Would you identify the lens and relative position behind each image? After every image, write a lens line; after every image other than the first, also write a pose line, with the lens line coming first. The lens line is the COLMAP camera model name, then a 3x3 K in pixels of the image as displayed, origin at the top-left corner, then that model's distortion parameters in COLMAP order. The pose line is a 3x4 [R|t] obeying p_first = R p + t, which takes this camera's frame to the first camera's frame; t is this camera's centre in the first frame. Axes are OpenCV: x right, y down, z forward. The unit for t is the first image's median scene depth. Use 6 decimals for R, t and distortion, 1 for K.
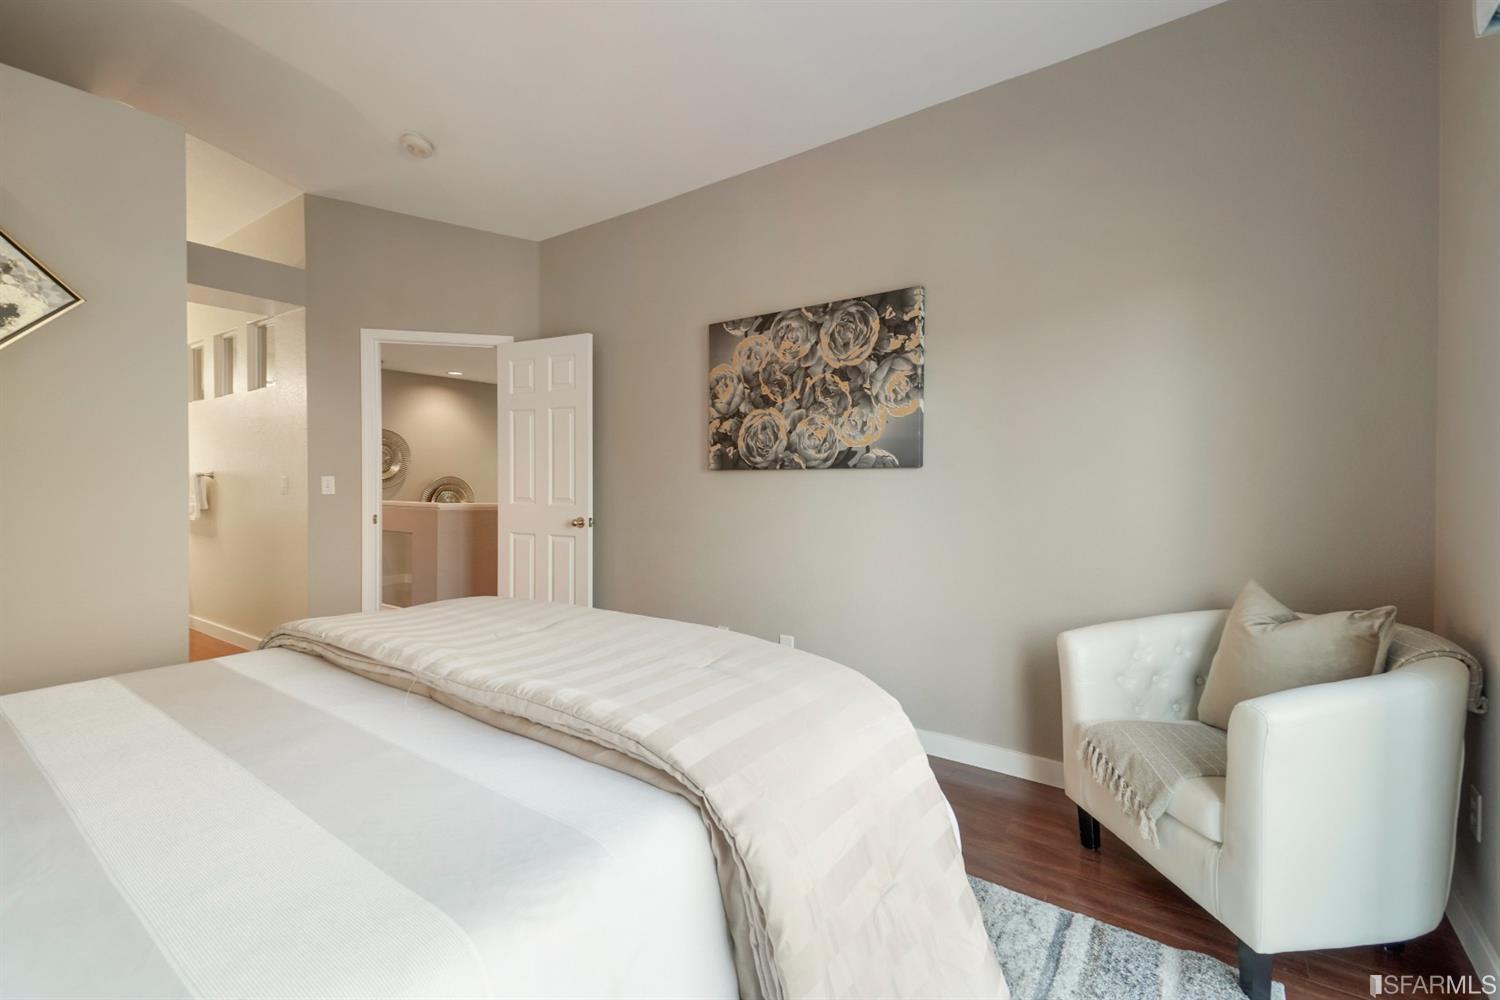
lens RADIAL K [[642.7, 0, 763.4], [0, 642.7, 492.2], [0, 0, 1]] dist [0.047496, -0.019395]
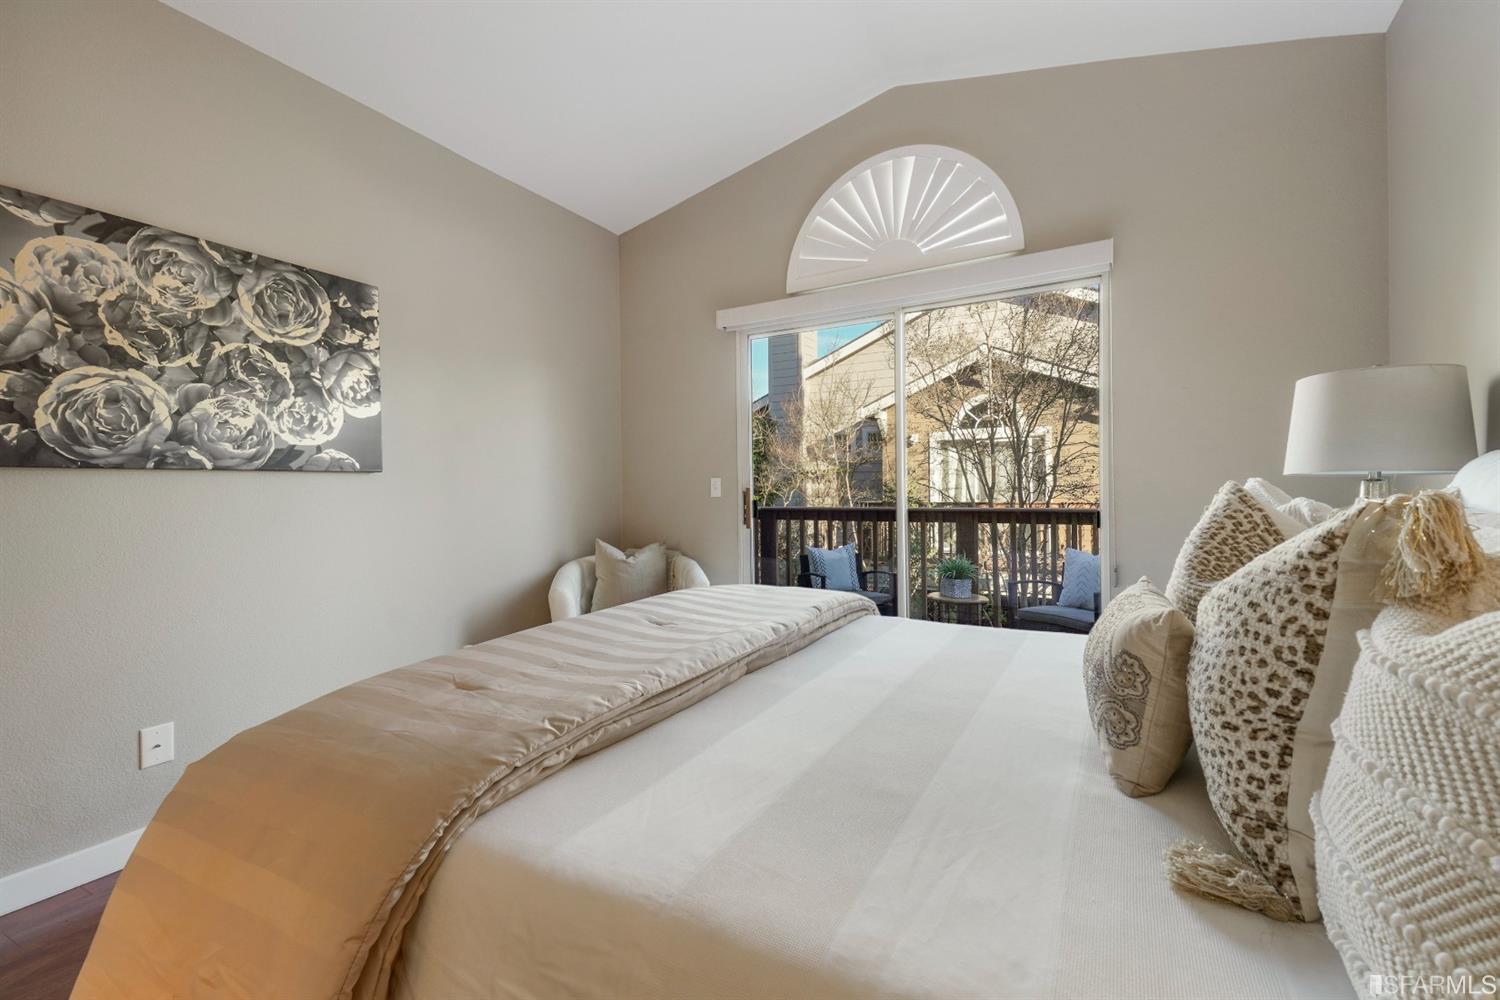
lens RADIAL K [[642.7, 0, 763.4], [0, 642.7, 492.2], [0, 0, 1]] dist [0.047496, -0.019395]
pose [[-0.121213, -0.001924, 0.992625, -0.728166], [0.029322, 0.999555, 0.005518, 0.002135], [-0.992193, 0.029775, -0.121102, 0.492984]]
